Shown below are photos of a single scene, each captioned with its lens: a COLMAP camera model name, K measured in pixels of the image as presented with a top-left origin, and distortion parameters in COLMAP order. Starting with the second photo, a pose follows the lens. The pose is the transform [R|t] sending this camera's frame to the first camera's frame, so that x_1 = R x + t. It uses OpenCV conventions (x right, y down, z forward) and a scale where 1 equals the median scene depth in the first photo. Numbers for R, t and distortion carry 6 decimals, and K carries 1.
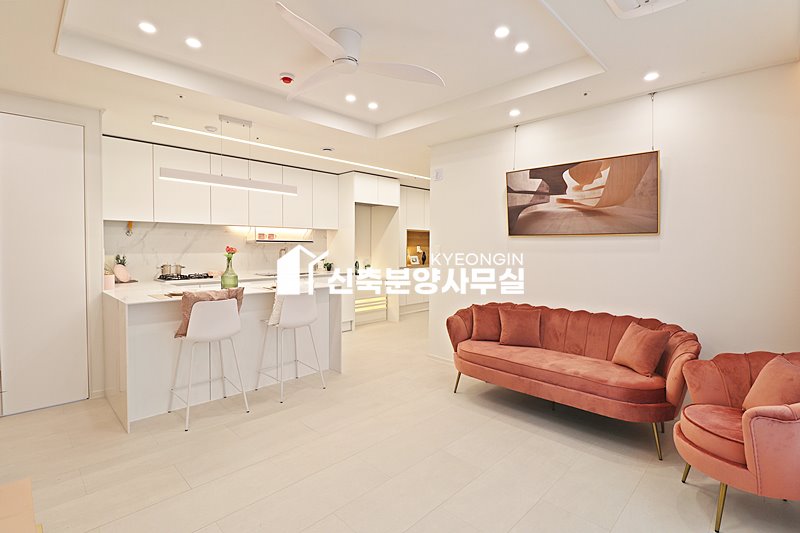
lens RADIAL K [[376.3, 0, 397.3], [0, 376.3, 260.5], [0, 0, 1]] dist [-0.000147, -0.013568]
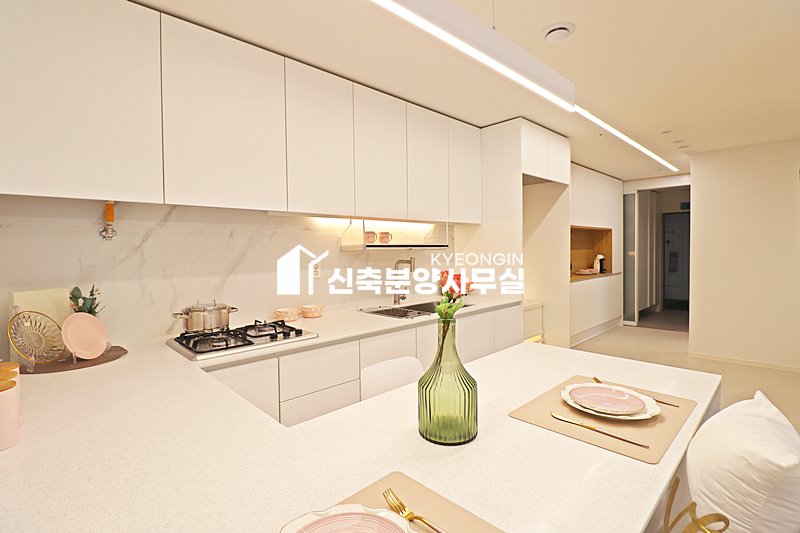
lens RADIAL K [[376.3, 0, 397.3], [0, 376.3, 260.5], [0, 0, 1]] dist [-0.000147, -0.013568]
pose [[0.999750, -0.007477, -0.021074, -0.345242], [0.007528, 0.999969, 0.002313, -0.036270], [0.021056, -0.002472, 0.999775, 0.530770]]
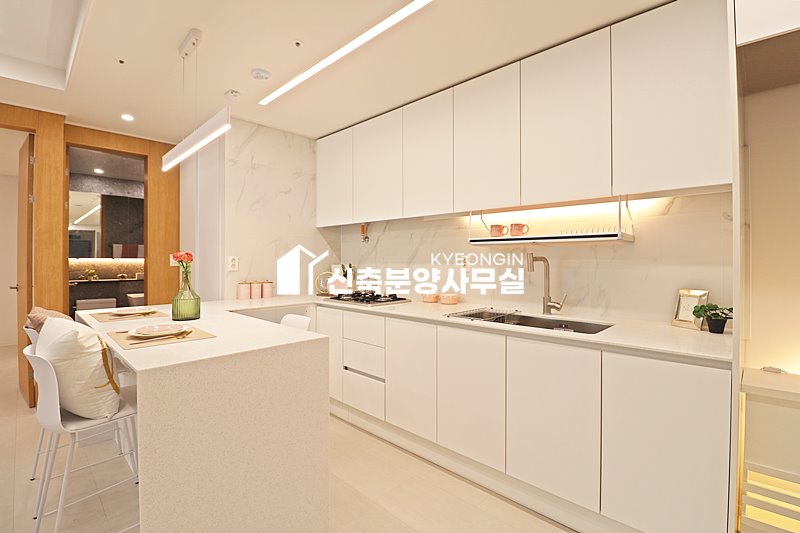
lens RADIAL K [[376.3, 0, 397.3], [0, 376.3, 260.5], [0, 0, 1]] dist [-0.000147, -0.013568]
pose [[0.020270, 0.010488, -0.999740, 0.127942], [-0.021702, 0.999714, 0.010048, -0.031772], [0.999559, 0.021492, 0.020492, 0.954653]]
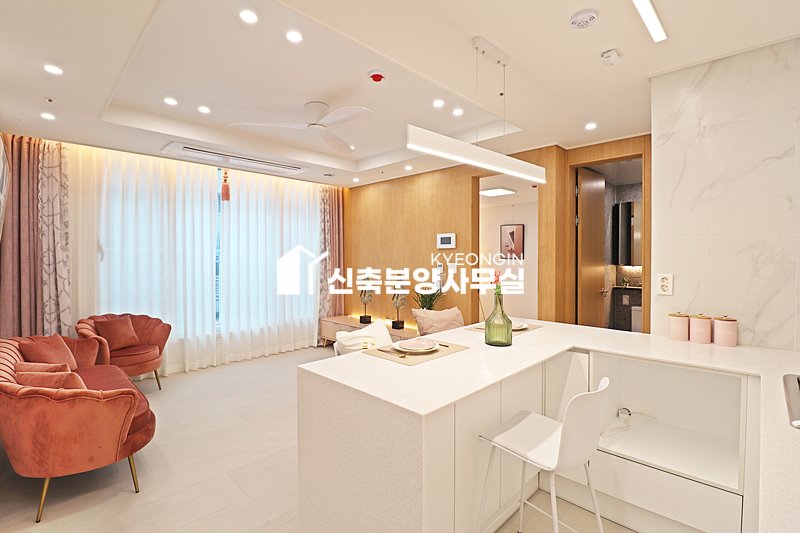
lens RADIAL K [[370.4, 0, 400.5], [0, 370.4, 260.1], [0, 0, 1]] dist [-0.001158, -0.012273]
pose [[-0.999908, 0.007952, -0.010955, -0.213207], [0.007614, 0.999504, 0.030569, -0.059438], [0.011193, 0.030483, -0.999473, 1.128151]]
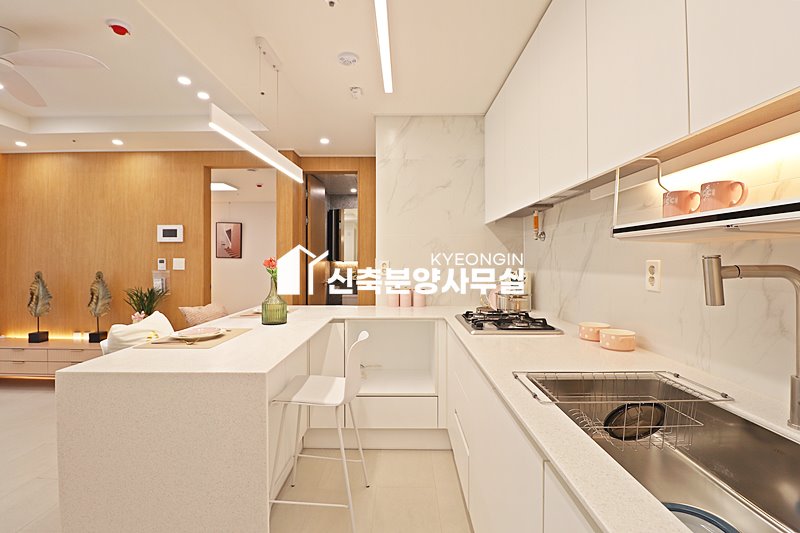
lens RADIAL K [[376.3, 0, 397.3], [0, 376.3, 260.5], [0, 0, 1]] dist [-0.000147, -0.013568]
pose [[-0.711756, 0.008276, -0.702379, -0.110179], [-0.008507, 0.999756, 0.020401, -0.039610], [0.702376, 0.020496, -0.711511, 1.148603]]
